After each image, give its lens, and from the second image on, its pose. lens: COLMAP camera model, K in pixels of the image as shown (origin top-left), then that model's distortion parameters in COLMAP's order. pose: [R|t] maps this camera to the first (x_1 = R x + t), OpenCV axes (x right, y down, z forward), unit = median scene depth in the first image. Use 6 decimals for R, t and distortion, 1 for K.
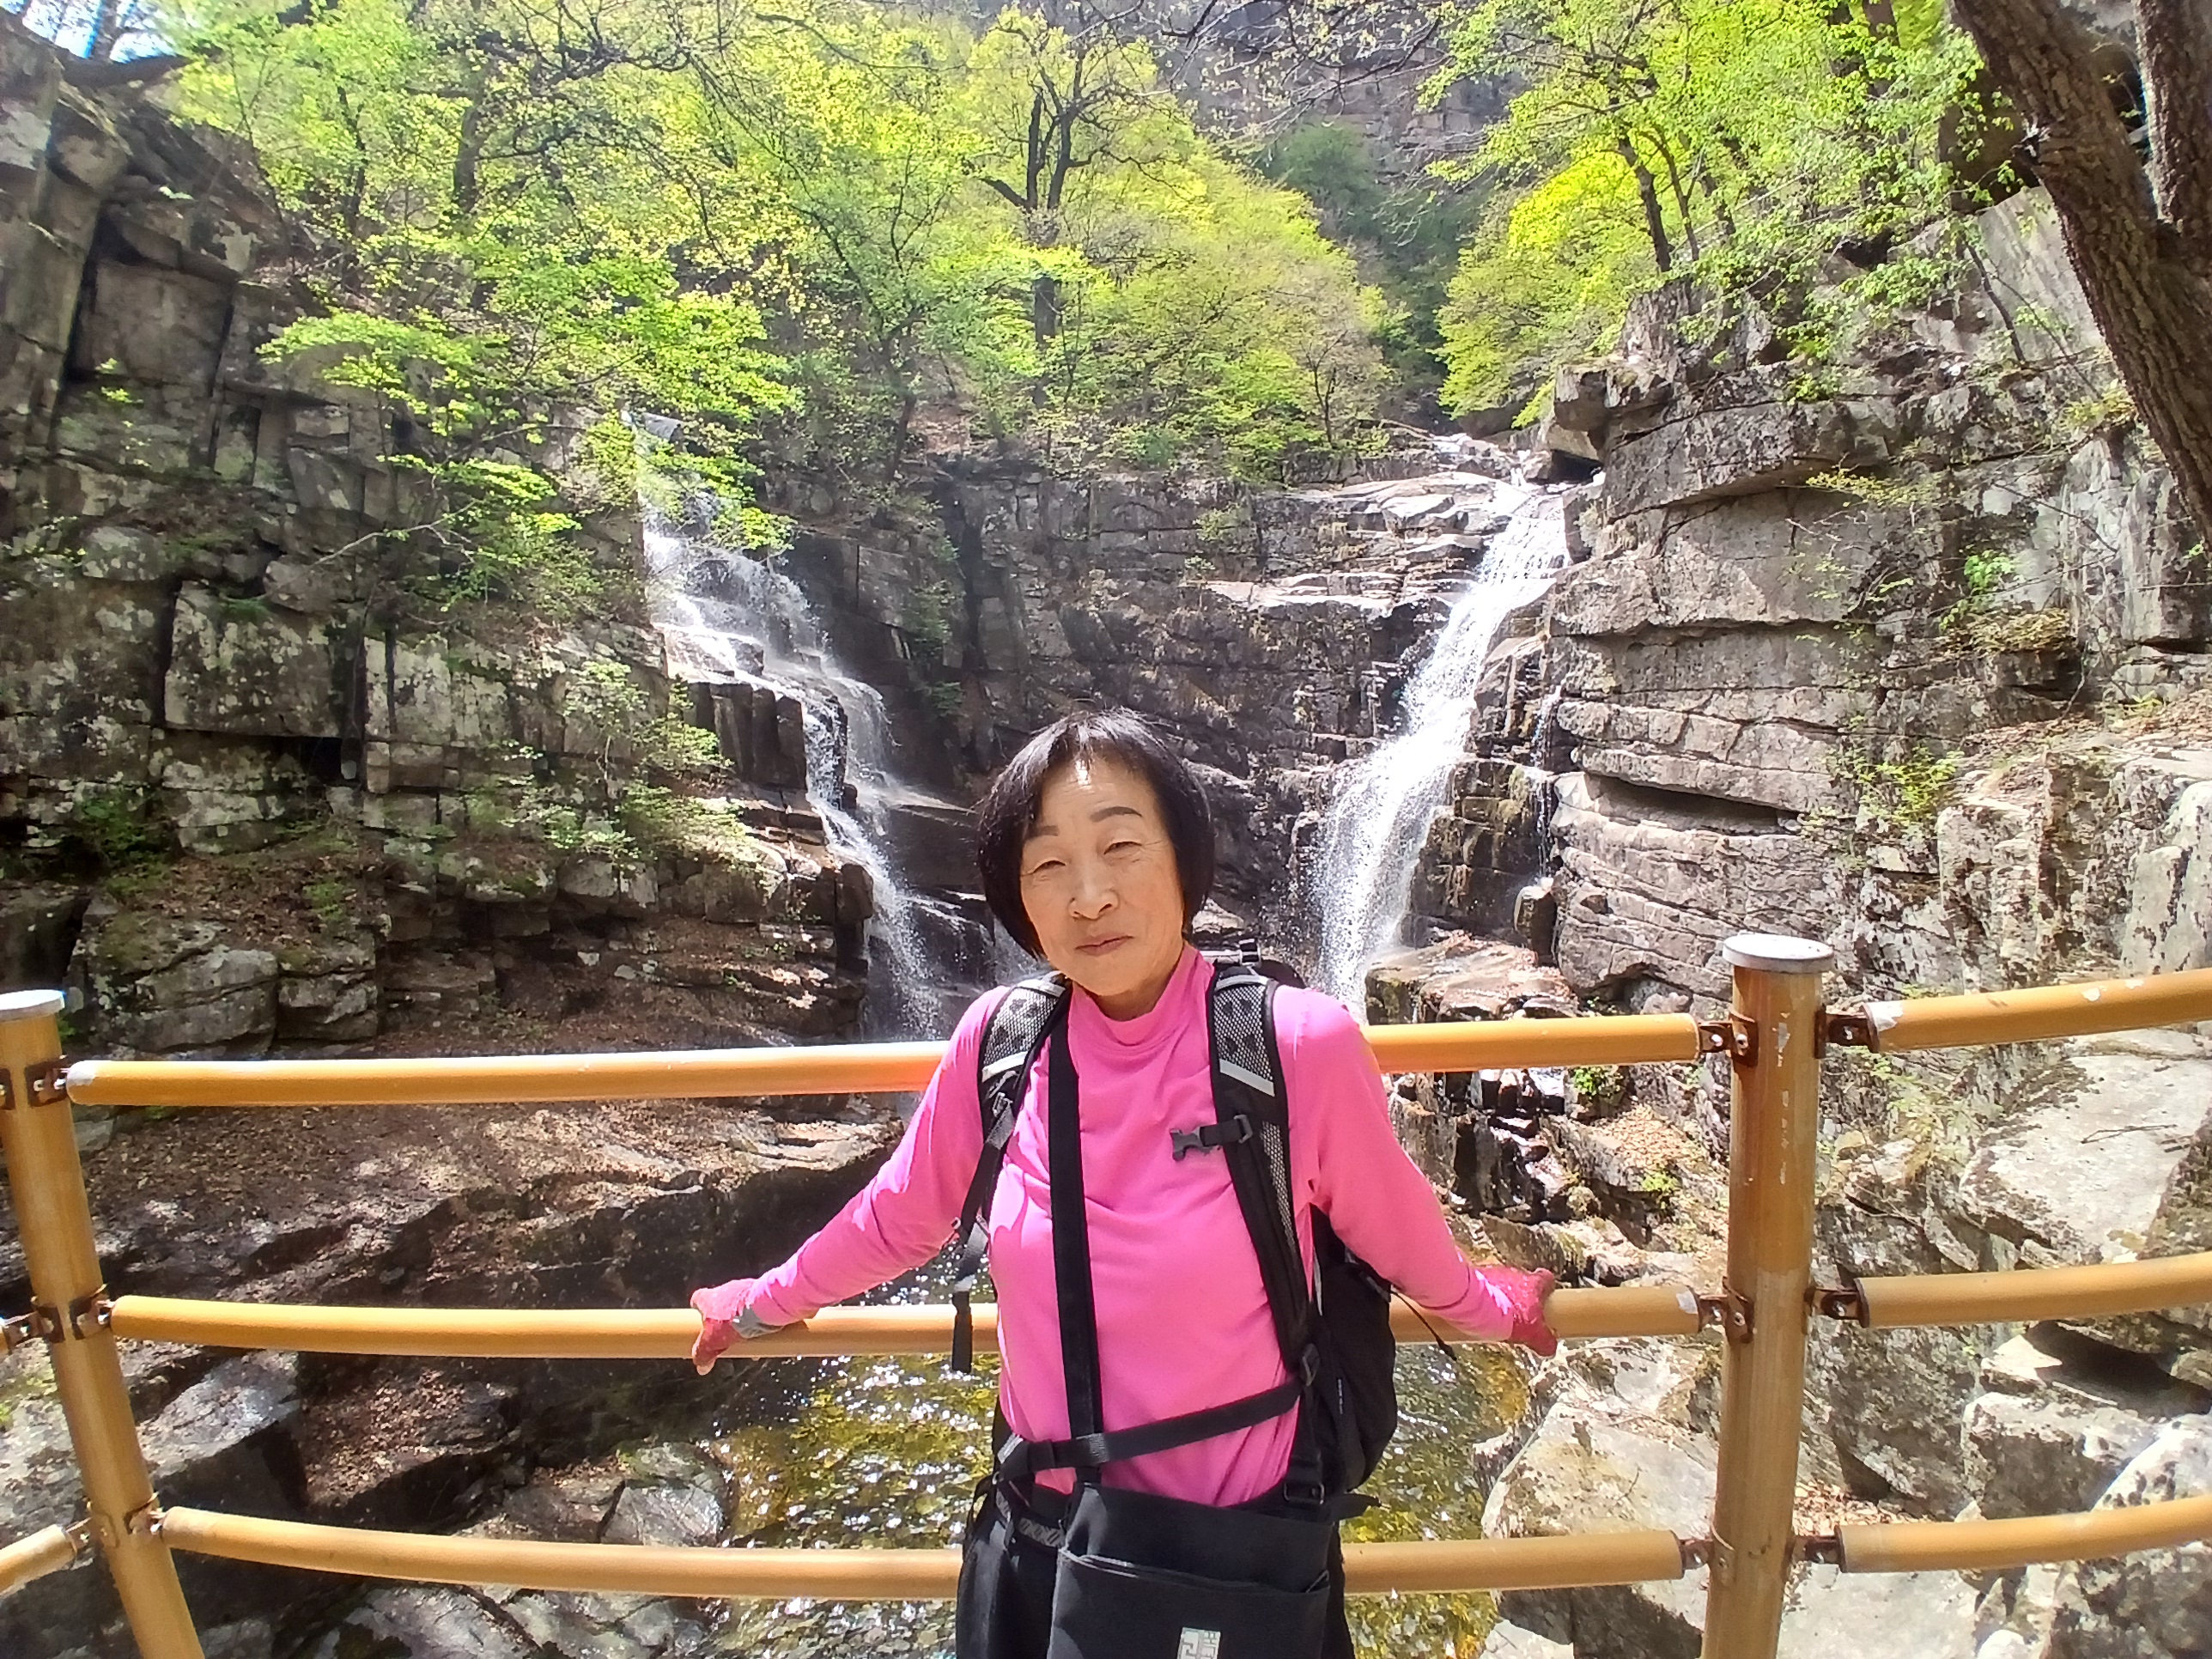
lens RADIAL K [[1102.5, 0, 1103.7], [0, 1102.5, 786.1], [0, 0, 1]] dist [0.003498, -0.044935]
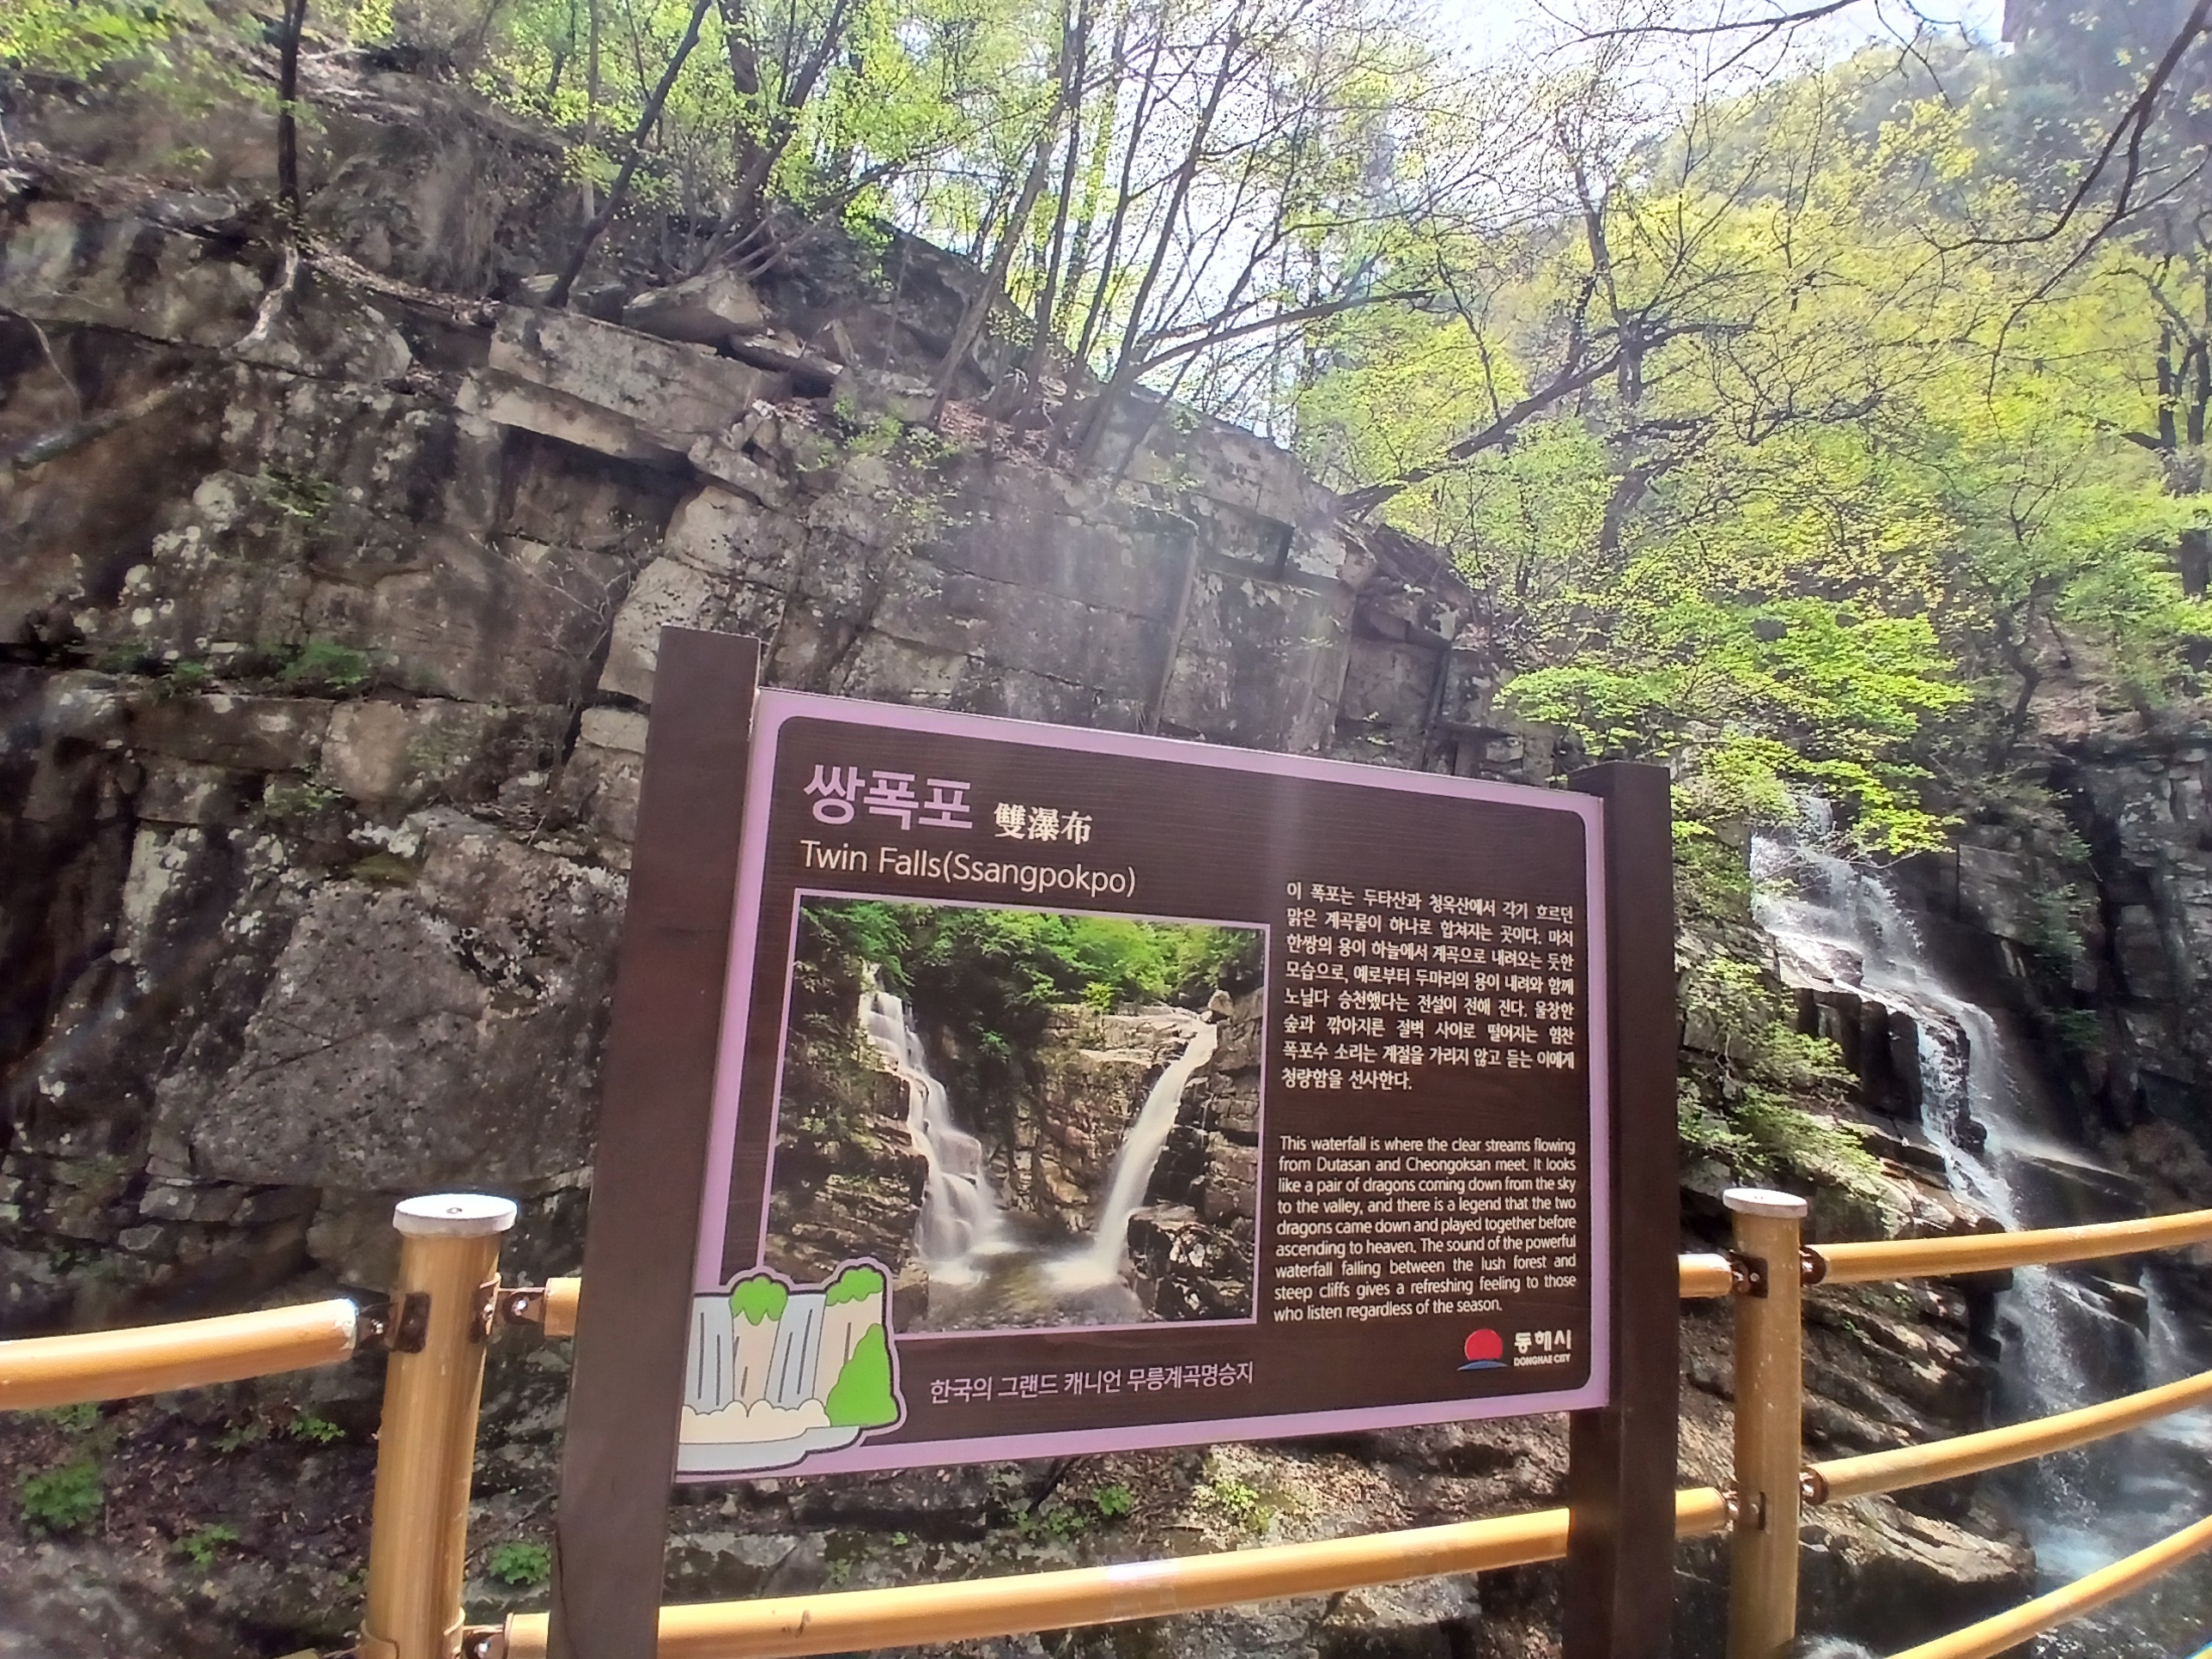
lens RADIAL K [[1102.5, 0, 1103.7], [0, 1102.5, 786.1], [0, 0, 1]] dist [0.003498, -0.044935]
pose [[0.670948, -0.037814, -0.740539, -0.090689], [-0.155128, 0.969441, -0.190053, 0.014579], [0.725096, 0.242394, 0.644578, -0.127974]]
